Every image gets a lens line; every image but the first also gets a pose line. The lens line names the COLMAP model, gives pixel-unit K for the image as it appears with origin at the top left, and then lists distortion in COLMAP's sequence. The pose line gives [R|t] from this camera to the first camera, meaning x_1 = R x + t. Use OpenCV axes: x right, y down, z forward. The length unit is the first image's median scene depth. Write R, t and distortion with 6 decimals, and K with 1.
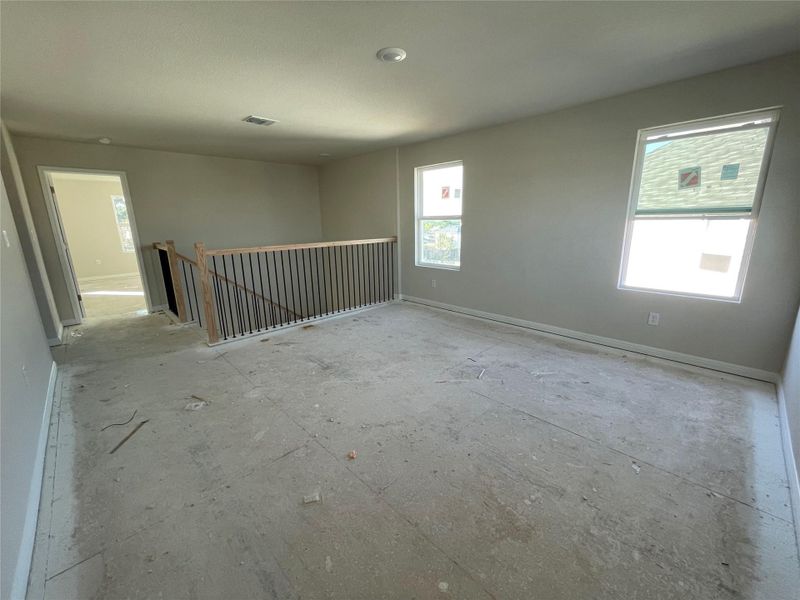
lens RADIAL K [[328.3, 0, 398.3], [0, 328.3, 297.8], [0, 0, 1]] dist [0.000612, 0.000238]
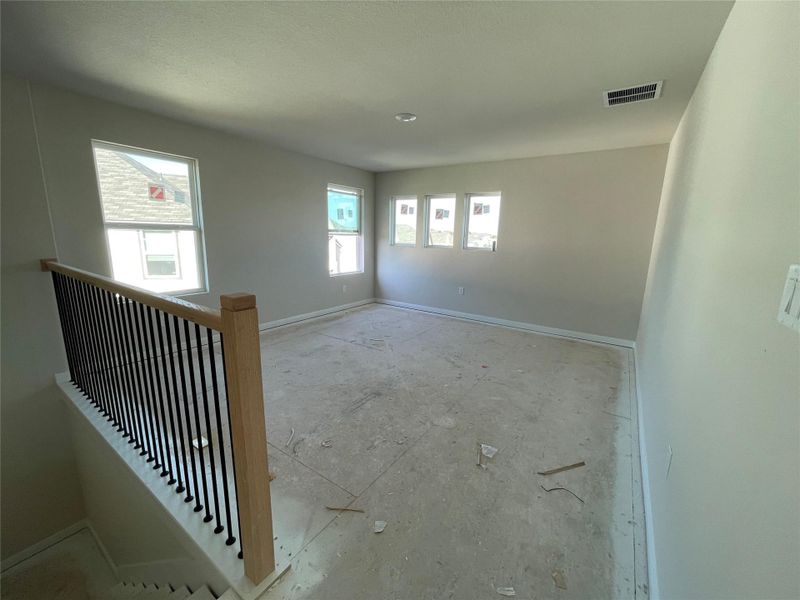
lens RADIAL K [[328.3, 0, 398.3], [0, 328.3, 297.8], [0, 0, 1]] dist [0.000612, 0.000238]
pose [[-0.204216, -0.177018, 0.962788, -1.075755], [0.207905, 0.953235, 0.219360, -0.232041], [-0.956594, 0.244965, -0.157863, 1.037304]]
